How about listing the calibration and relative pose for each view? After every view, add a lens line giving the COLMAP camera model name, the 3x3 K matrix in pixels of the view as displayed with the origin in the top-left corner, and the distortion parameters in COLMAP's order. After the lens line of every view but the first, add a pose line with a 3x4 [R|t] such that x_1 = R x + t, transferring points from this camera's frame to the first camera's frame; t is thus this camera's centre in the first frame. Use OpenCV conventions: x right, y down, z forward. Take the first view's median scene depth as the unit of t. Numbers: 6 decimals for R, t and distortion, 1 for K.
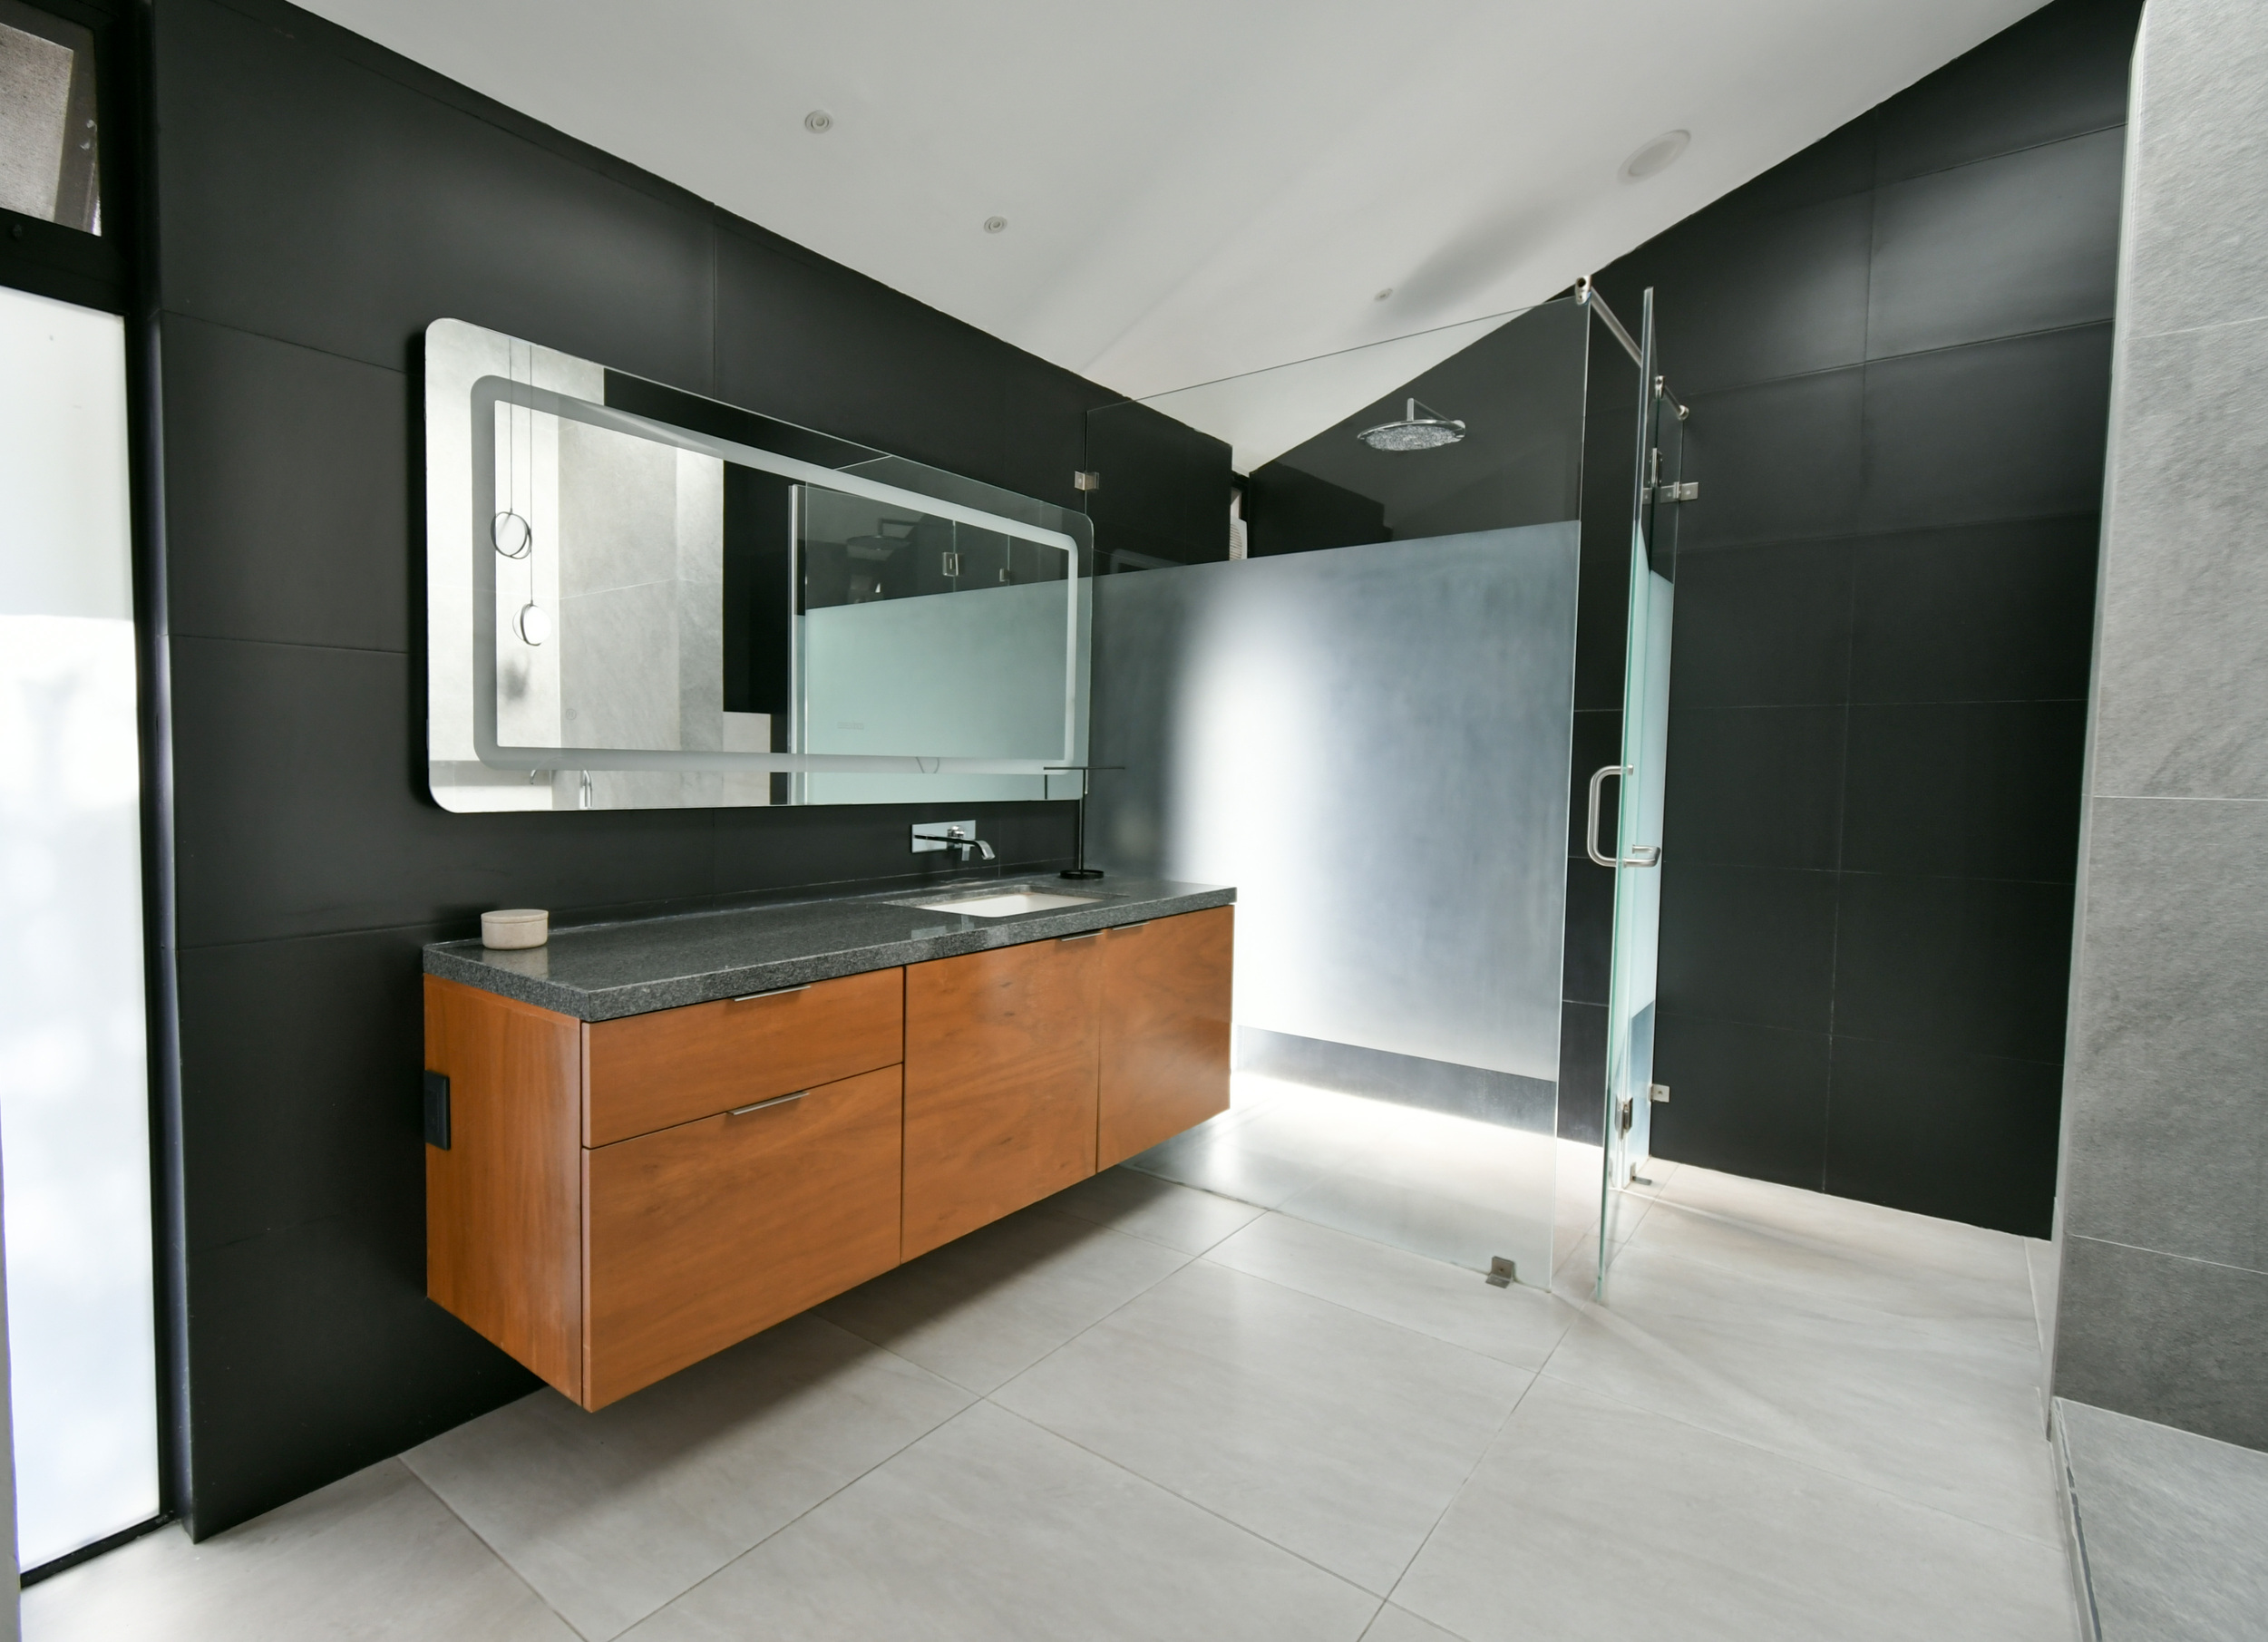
lens RADIAL K [[1112.1, 0, 1037.6], [0, 1112.1, 821.6], [0, 0, 1]] dist [-0.000402, -0.001377]
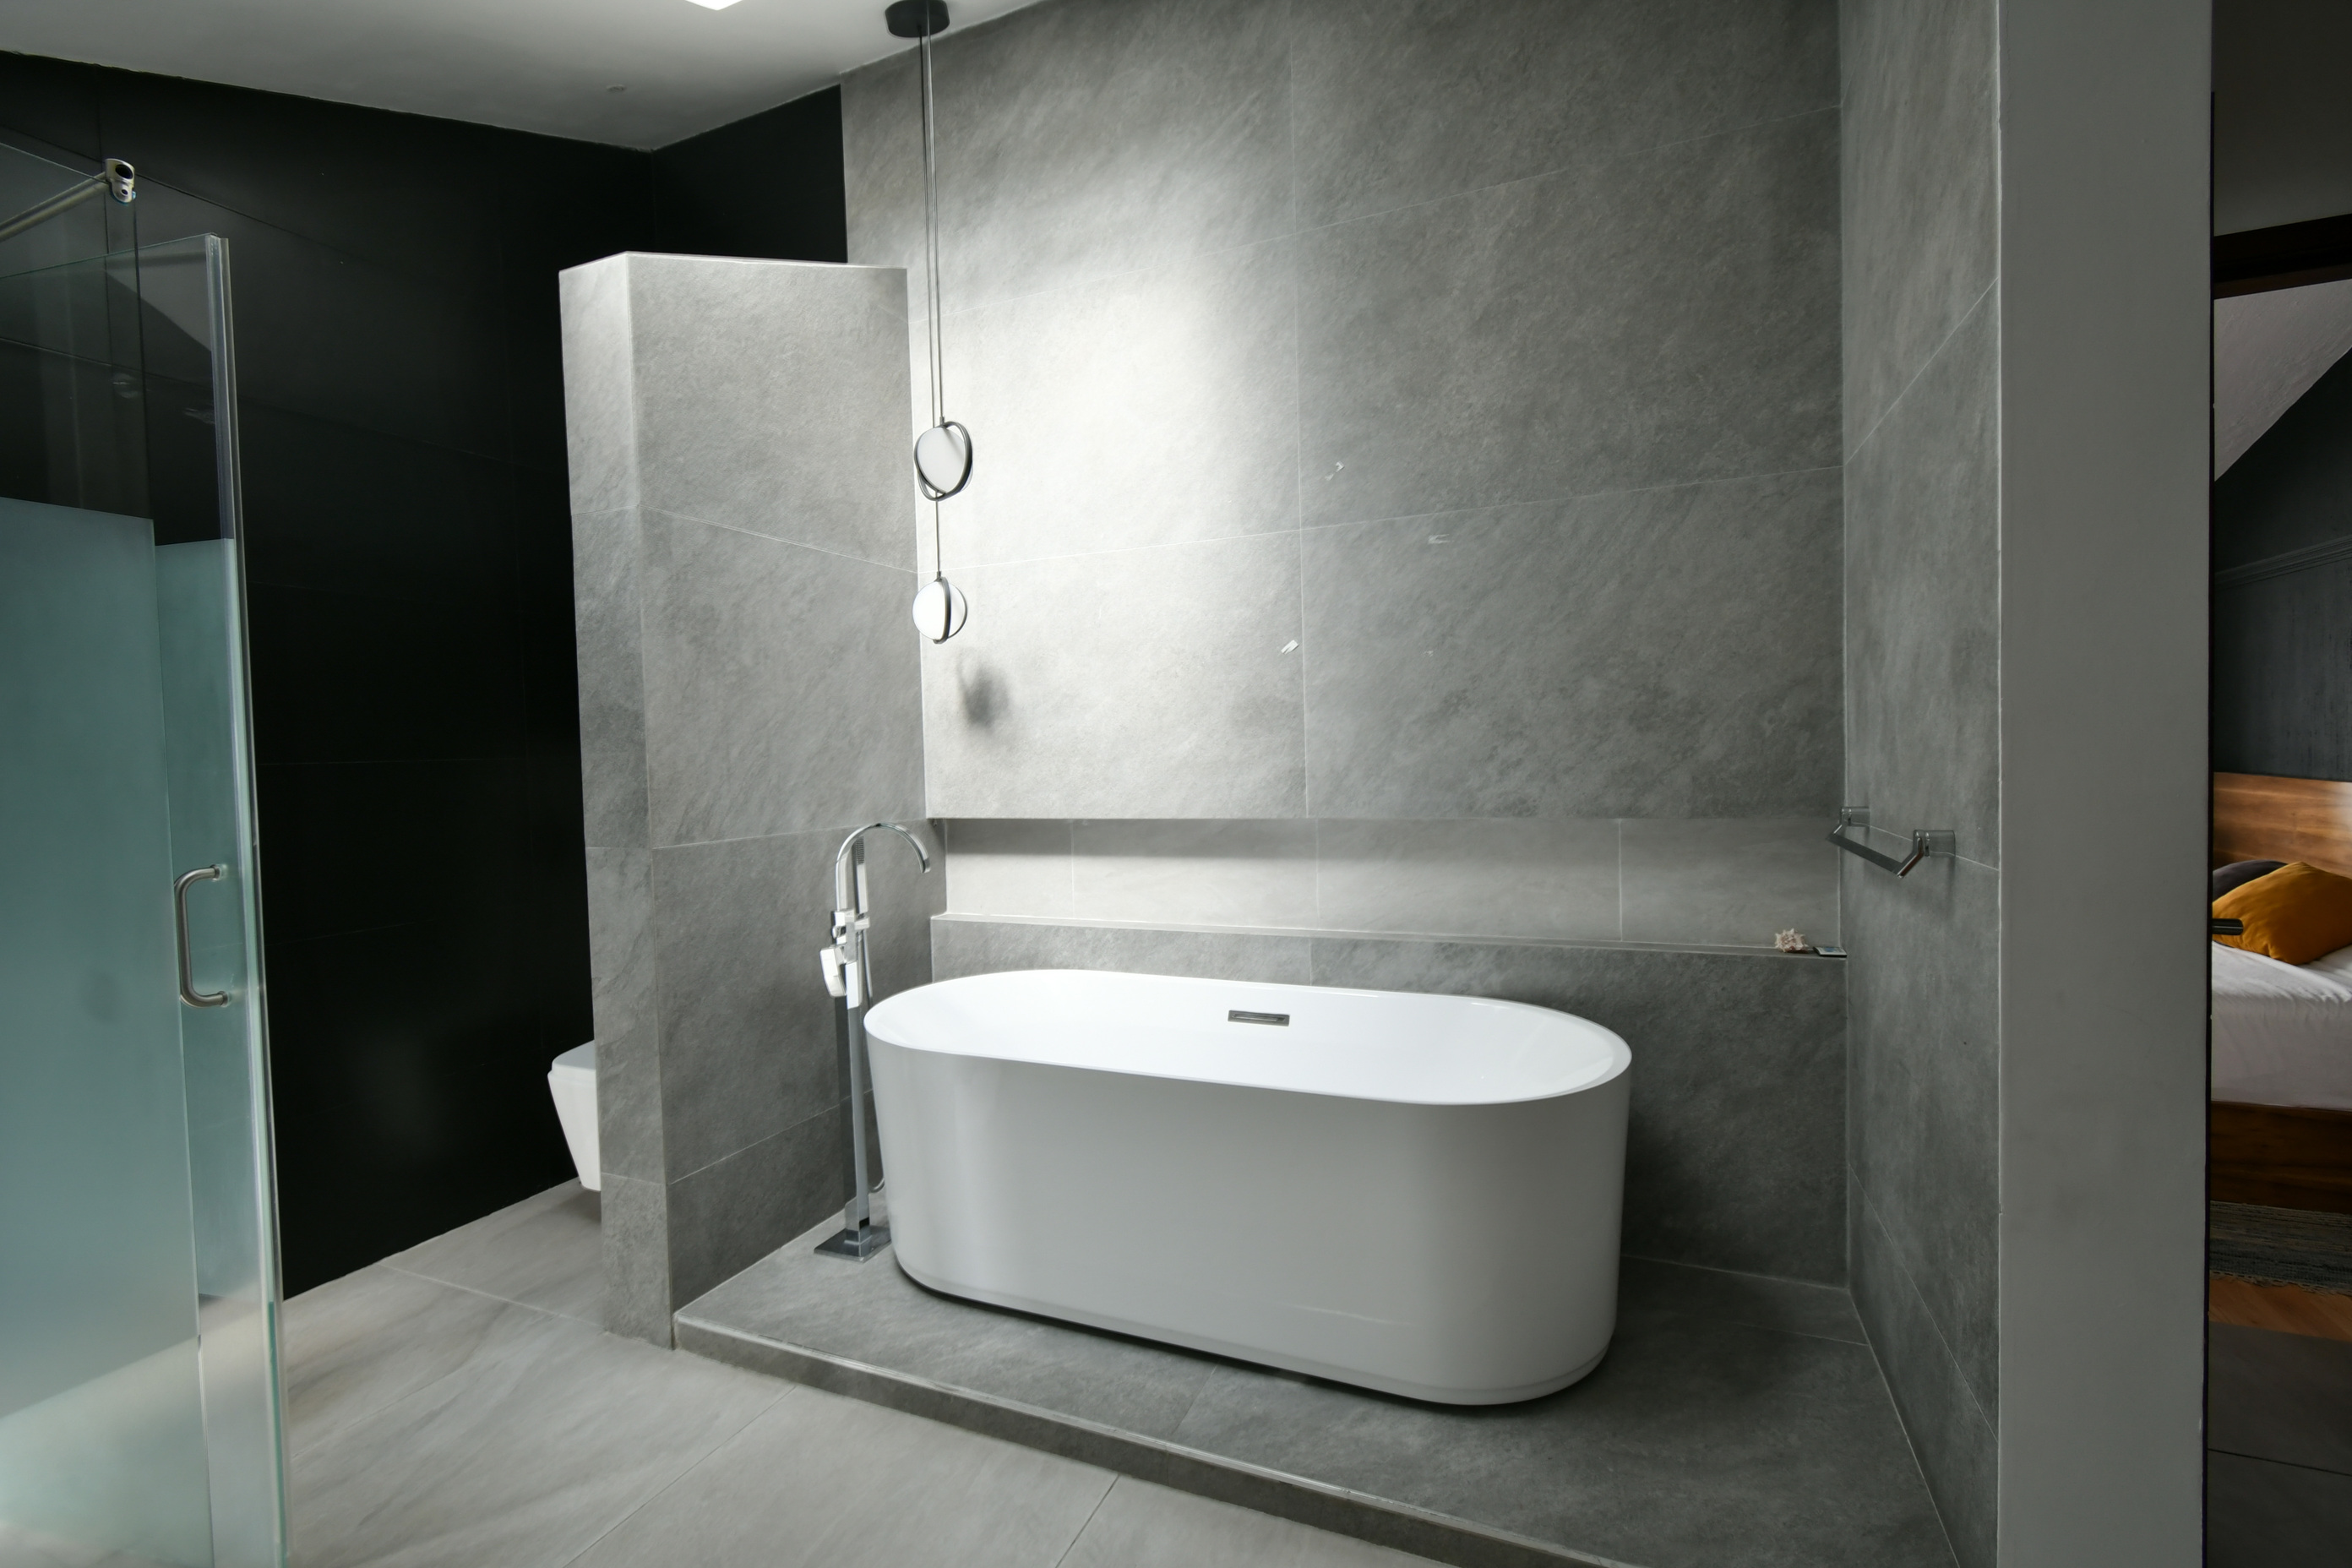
lens RADIAL K [[1017.1, 0, 1173.0], [0, 1017.1, 789.2], [0, 0, 1]] dist [0.003076, -0.000358]
pose [[-0.270114, -0.035644, 0.962168, -0.301423], [0.079462, 0.995080, 0.059171, -0.094346], [-0.959544, 0.092439, -0.265953, 0.594817]]
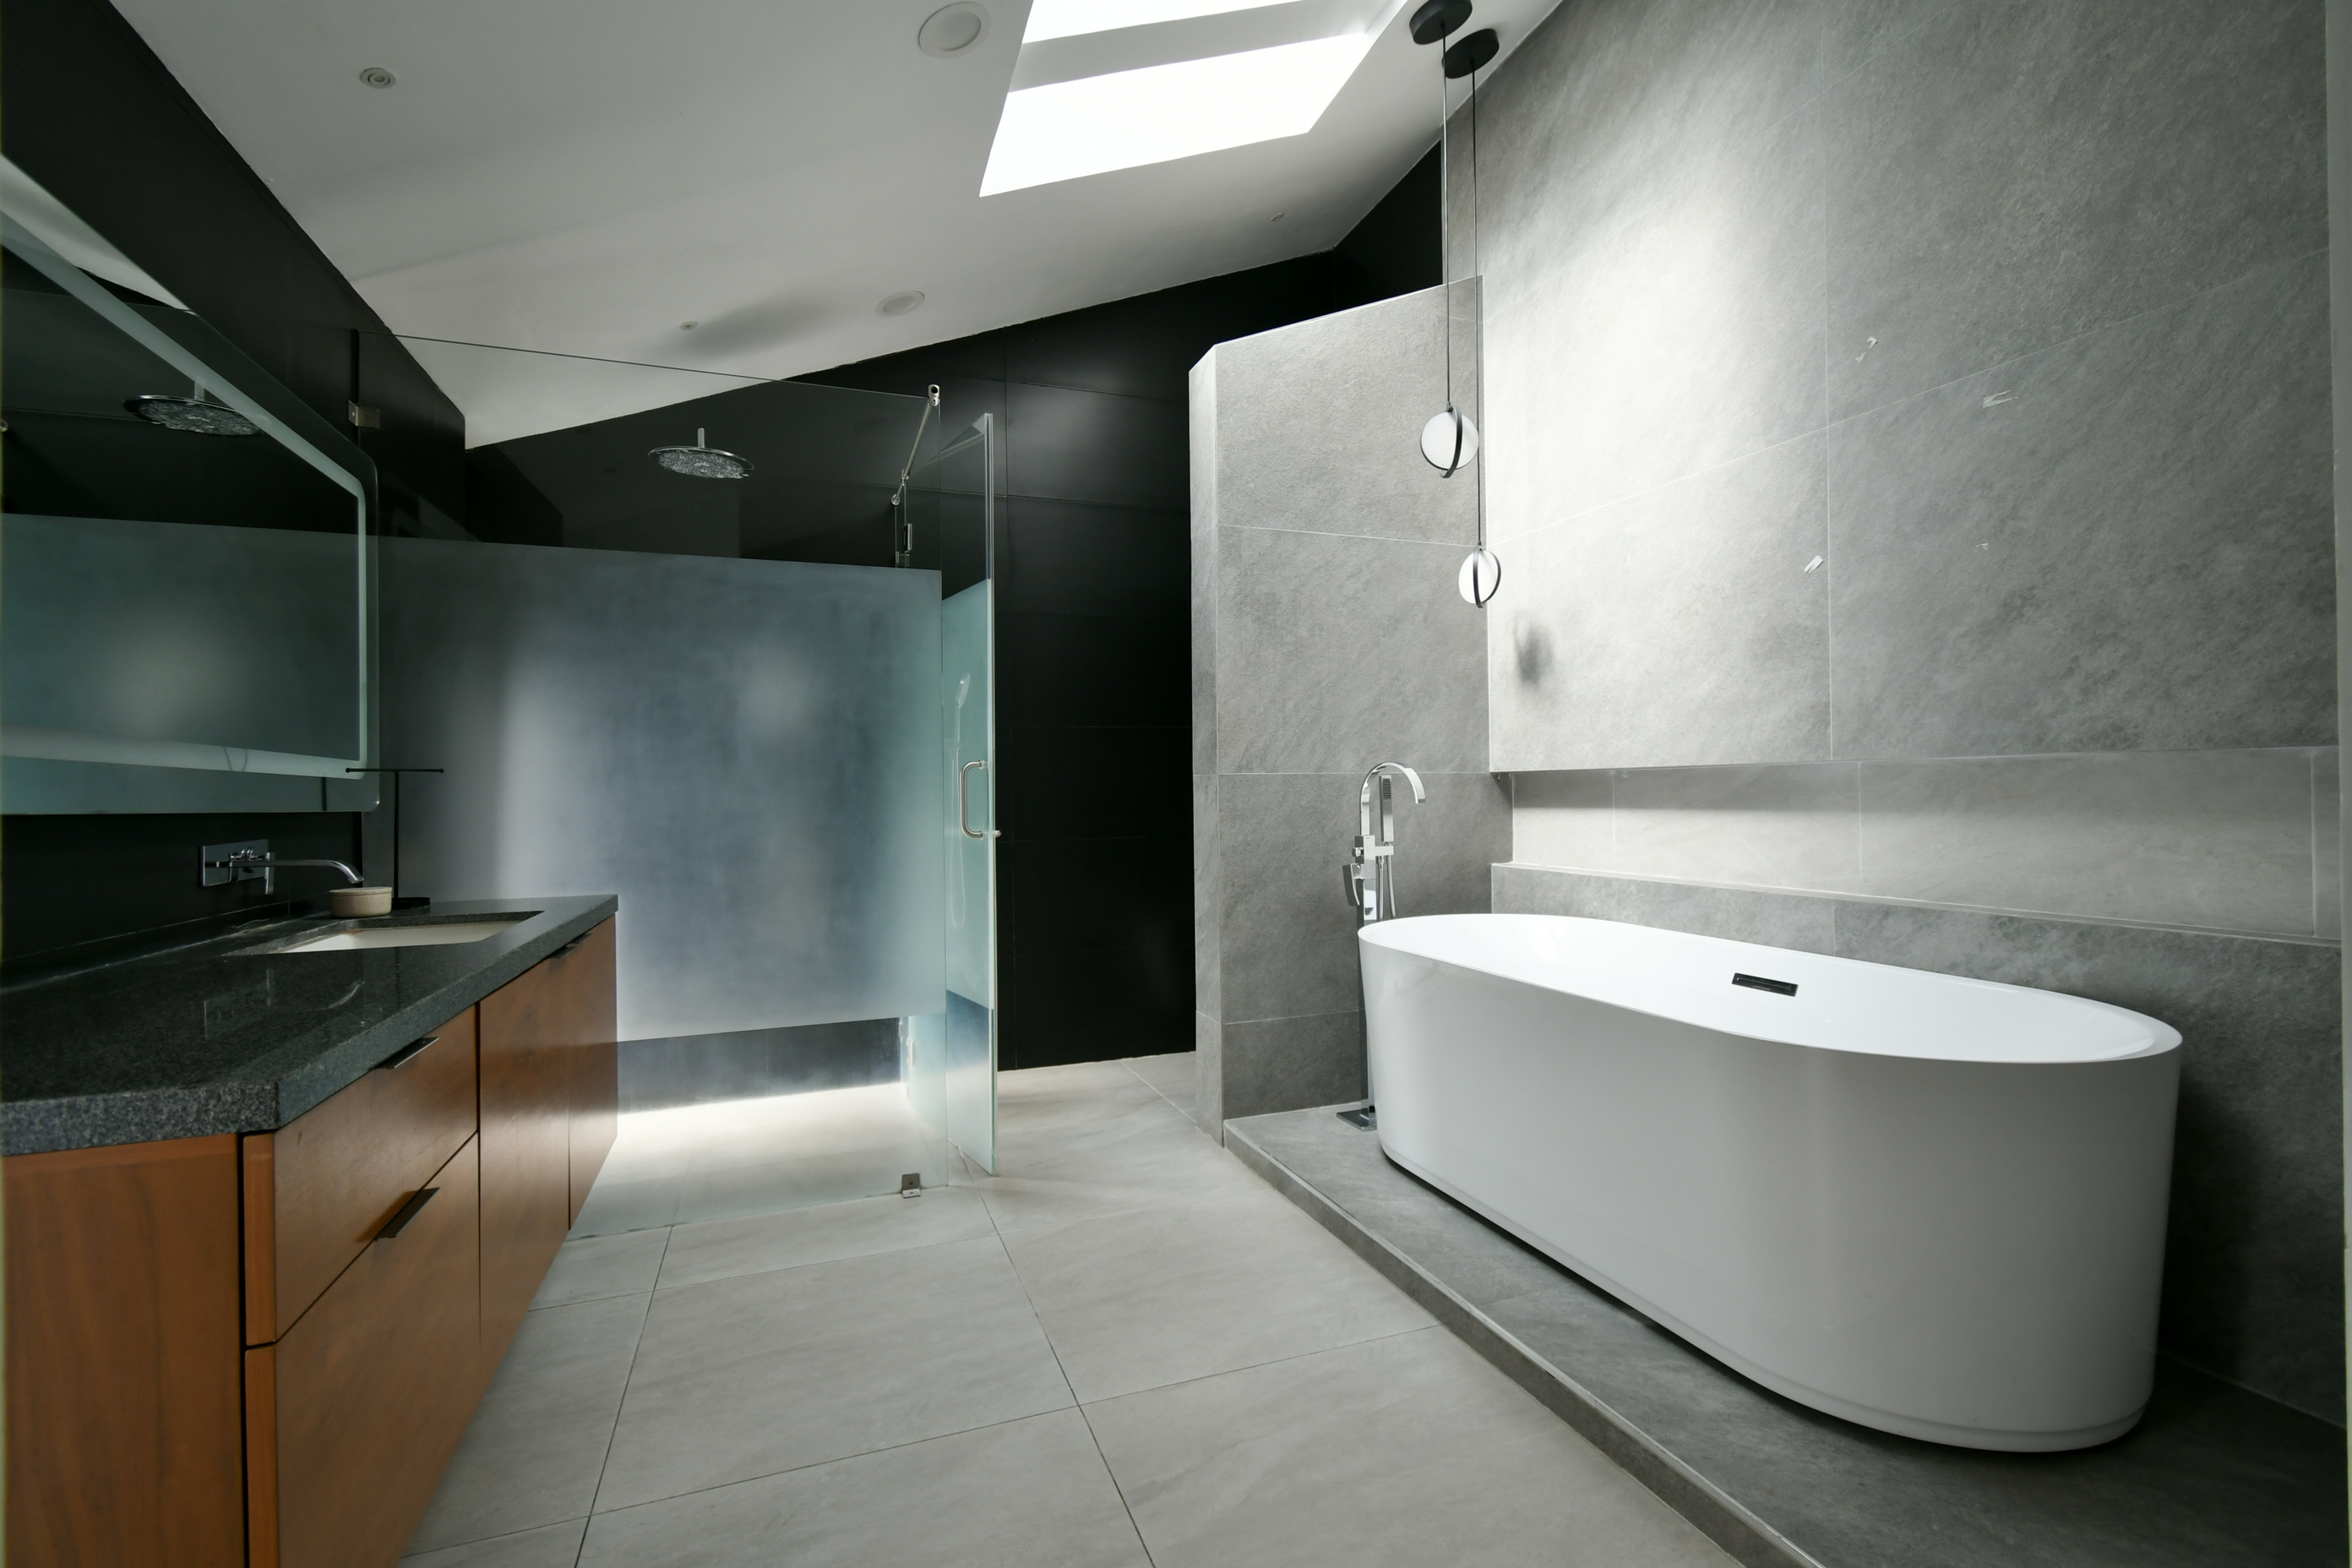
lens RADIAL K [[1022.6, 0, 1188.4], [0, 1022.6, 791.0], [0, 0, 1]] dist [-0.002840, -0.001008]
pose [[0.500164, -0.018464, 0.865734, -0.410276], [0.068733, 0.997465, -0.018436, 0.025969], [-0.863199, 0.068725, 0.500165, 0.181564]]
